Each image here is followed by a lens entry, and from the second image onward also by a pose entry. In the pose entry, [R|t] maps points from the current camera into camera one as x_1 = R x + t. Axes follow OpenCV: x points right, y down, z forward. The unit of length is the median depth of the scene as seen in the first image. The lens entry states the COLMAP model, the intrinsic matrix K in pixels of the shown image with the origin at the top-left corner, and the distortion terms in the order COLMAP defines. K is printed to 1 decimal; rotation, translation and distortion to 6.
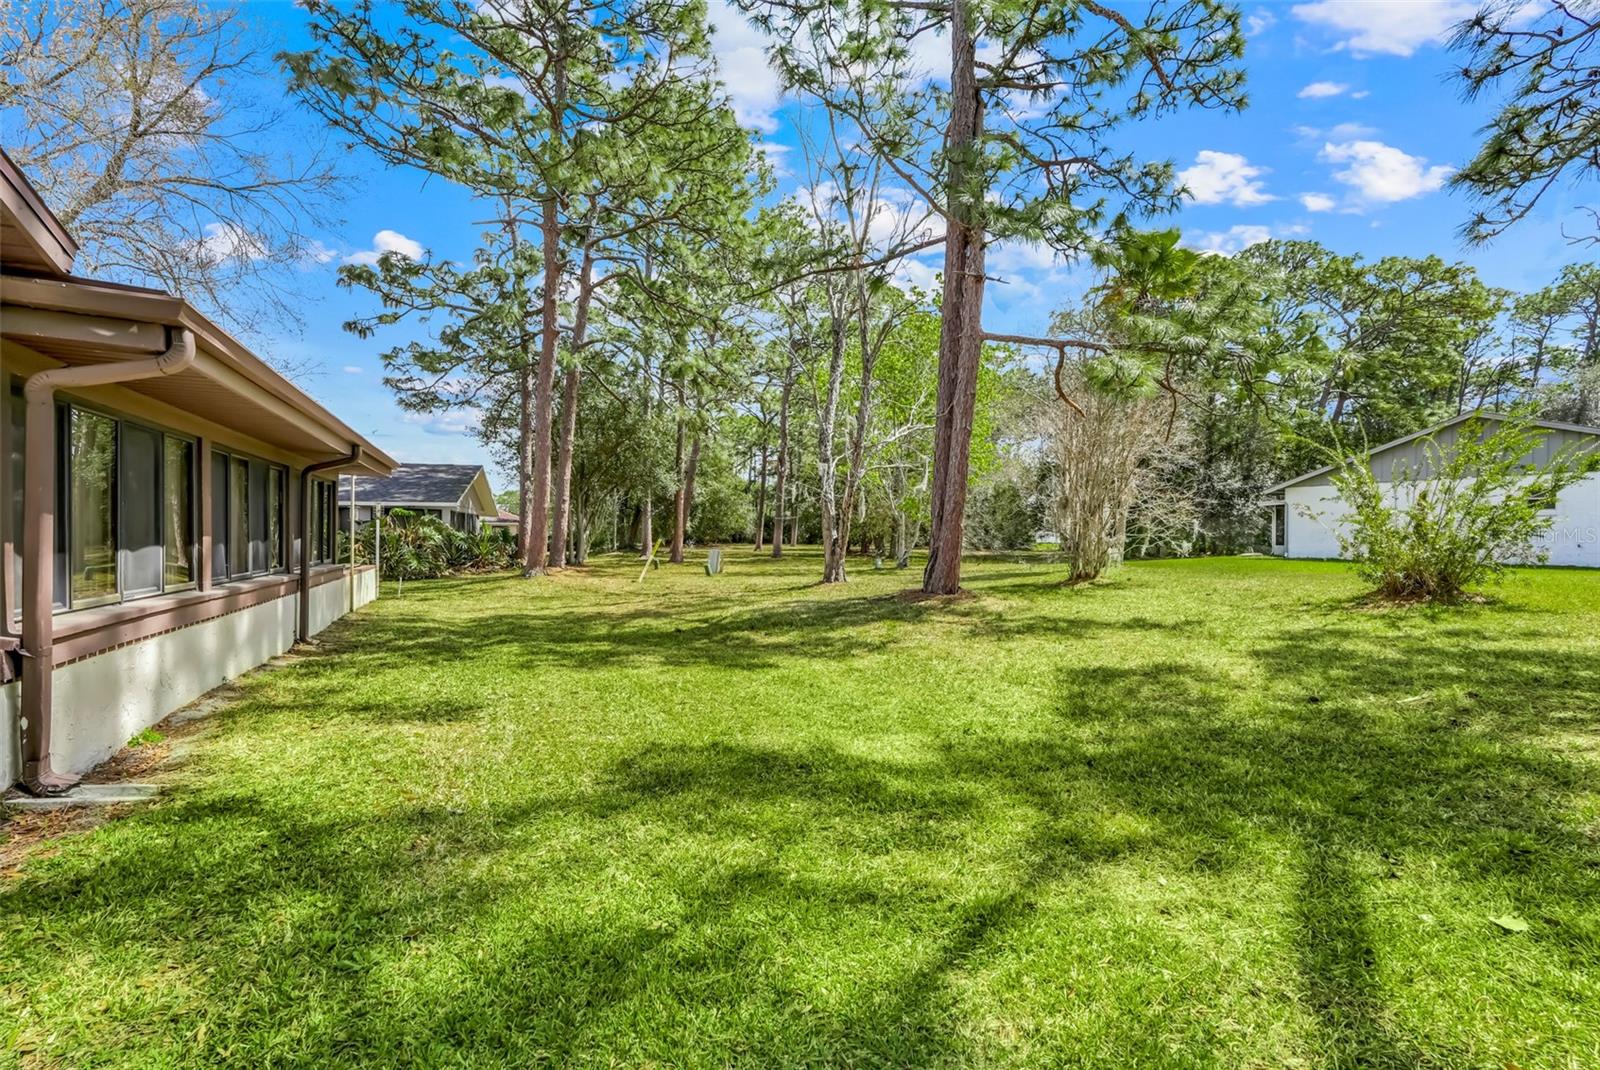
lens RADIAL K [[714.9, 0, 799.9], [0, 714.9, 534.2], [0, 0, 1]] dist [-0.001602, 0.000346]
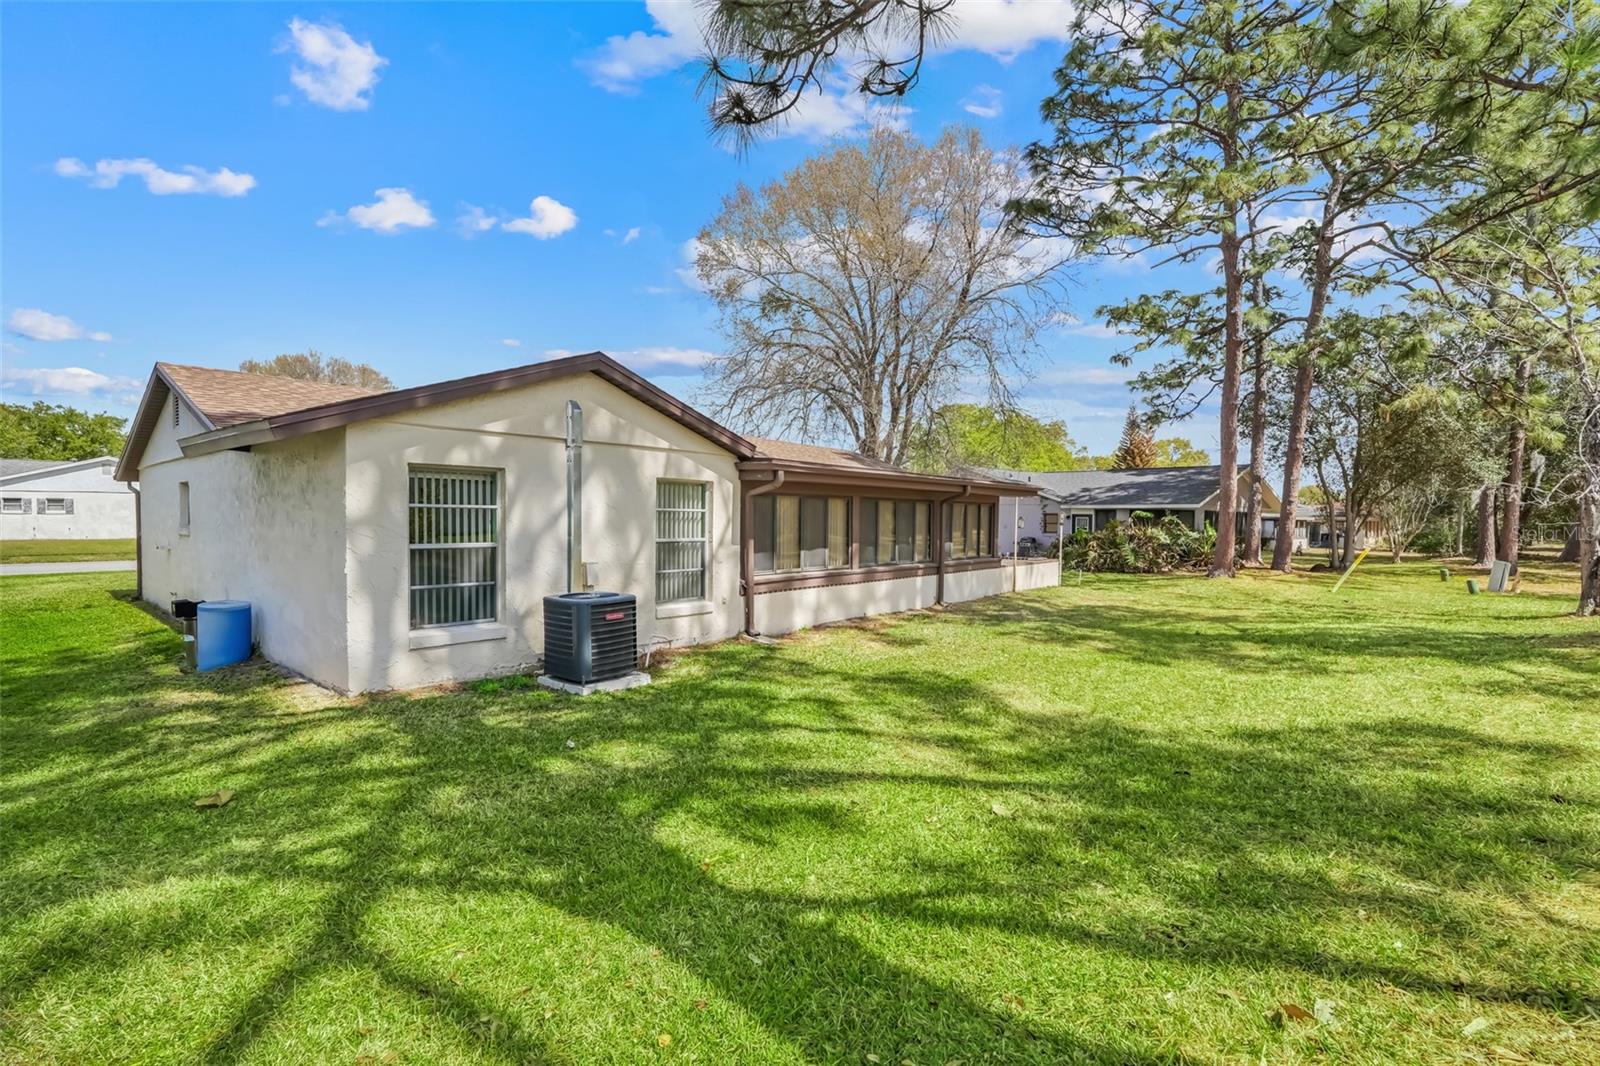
lens RADIAL K [[714.9, 0, 800.2], [0, 714.9, 530.0], [0, 0, 1]] dist [-0.001602, 0.000346]
pose [[0.456372, 0.014817, -0.889666, 1.218395], [-0.009396, 0.999886, 0.011833, -0.076595], [0.889740, 0.002959, 0.456459, -0.115230]]
